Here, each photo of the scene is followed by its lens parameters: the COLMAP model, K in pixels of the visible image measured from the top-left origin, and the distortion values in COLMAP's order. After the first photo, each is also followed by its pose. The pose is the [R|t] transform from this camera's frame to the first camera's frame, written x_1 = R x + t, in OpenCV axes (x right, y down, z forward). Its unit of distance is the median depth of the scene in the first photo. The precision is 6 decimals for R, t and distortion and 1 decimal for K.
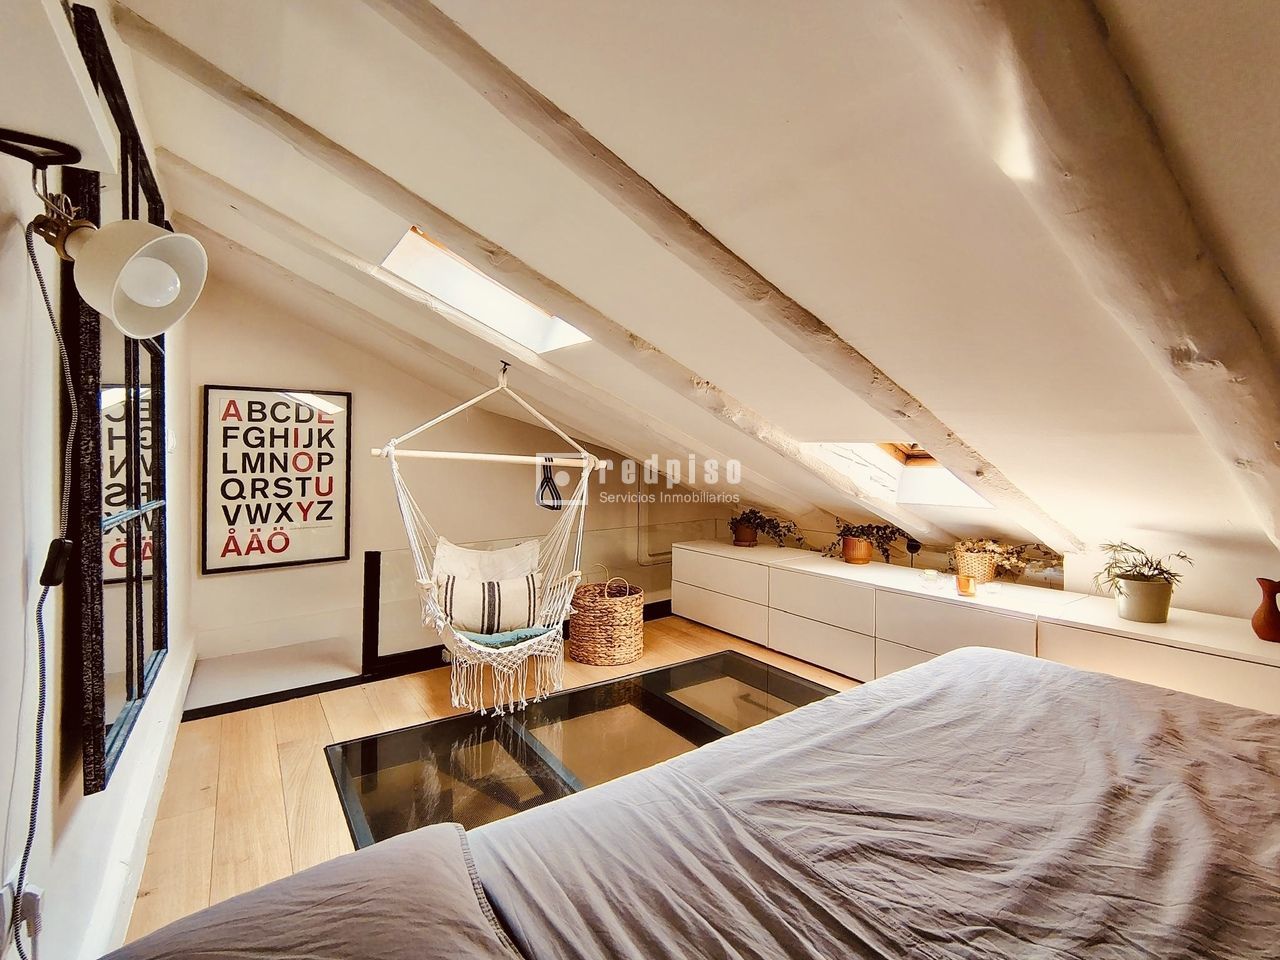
lens RADIAL K [[639.6, 0, 684.2], [0, 639.6, 443.2], [0, 0, 1]] dist [-0.010190, 0.000013]
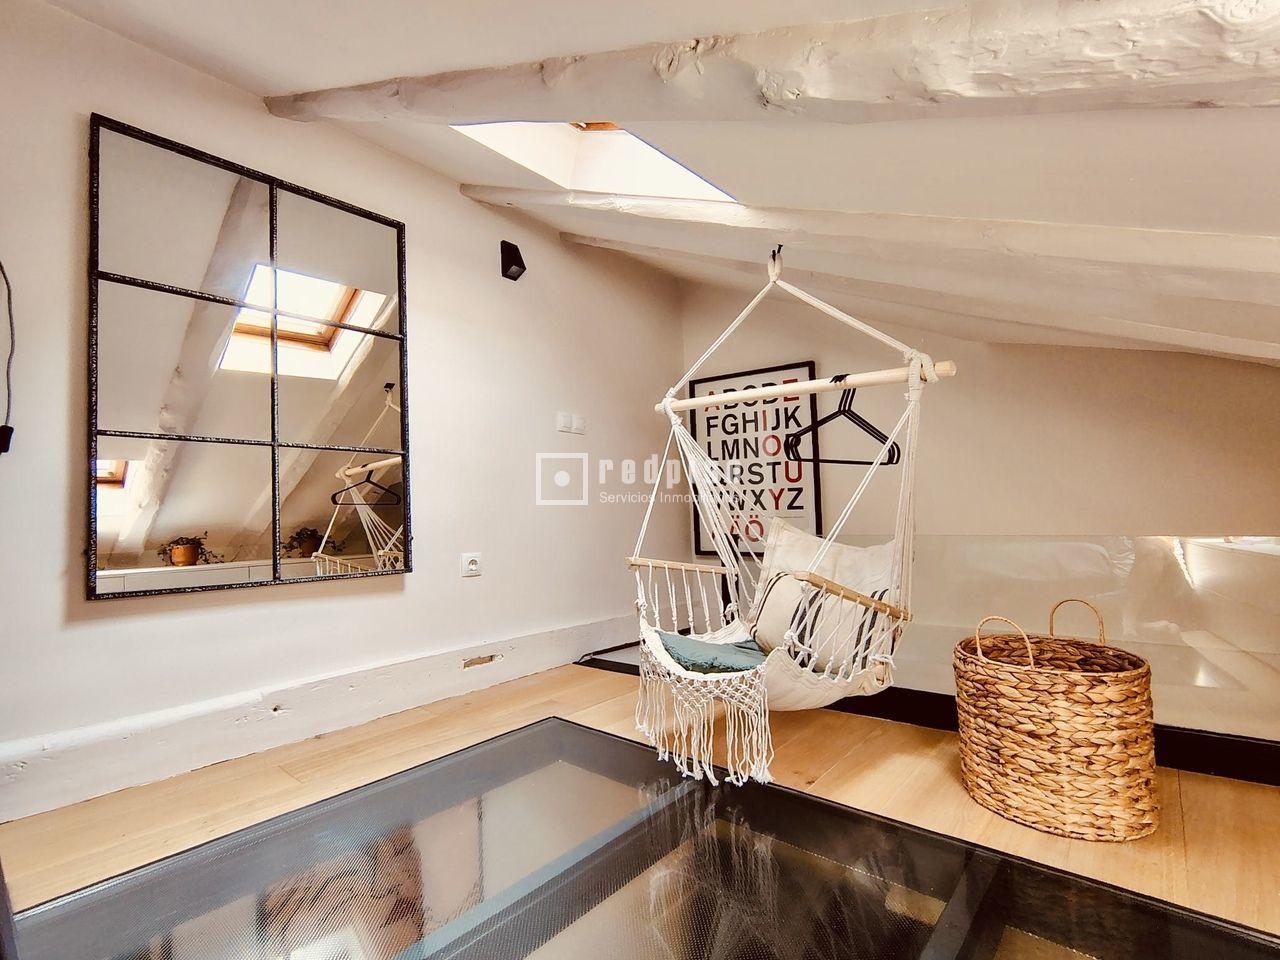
lens RADIAL K [[634.6, 0, 640.0], [0, 634.6, 480.0], [0, 0, 1]] dist [-0.005409, -0.000466]
pose [[0.187376, -0.062328, -0.980309, 0.276170], [0.036816, 0.997729, -0.056399, 0.129706], [0.981598, -0.025523, 0.189246, 0.666875]]
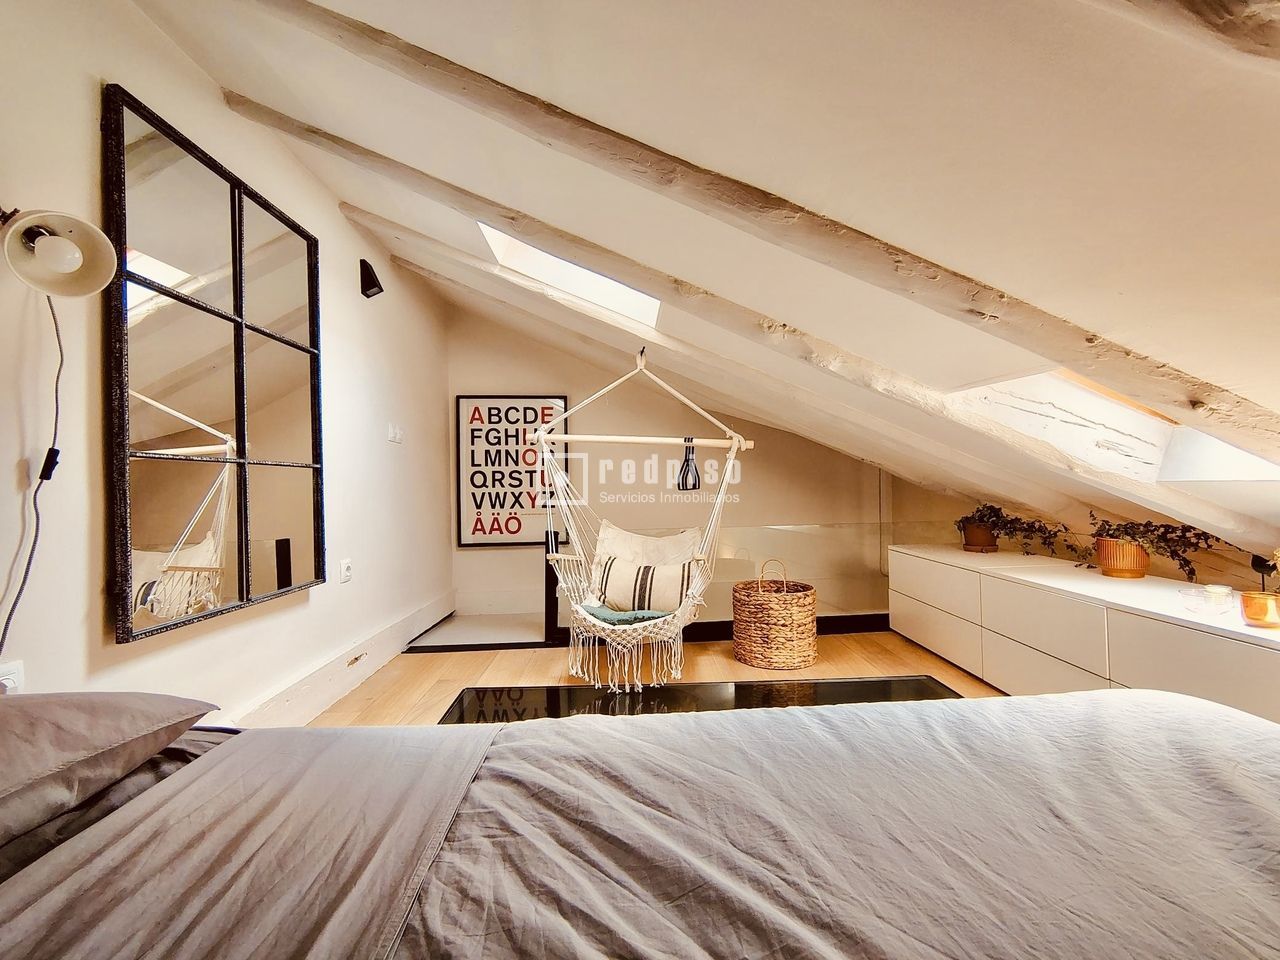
lens RADIAL K [[646.9, 0, 662.8], [0, 646.9, 458.4], [0, 0, 1]] dist [-0.002922, -0.000139]
pose [[0.828726, -0.036090, -0.558490, 0.275262], [0.026581, 0.999331, -0.025136, 0.070790], [0.559023, 0.005986, 0.829130, 0.161775]]
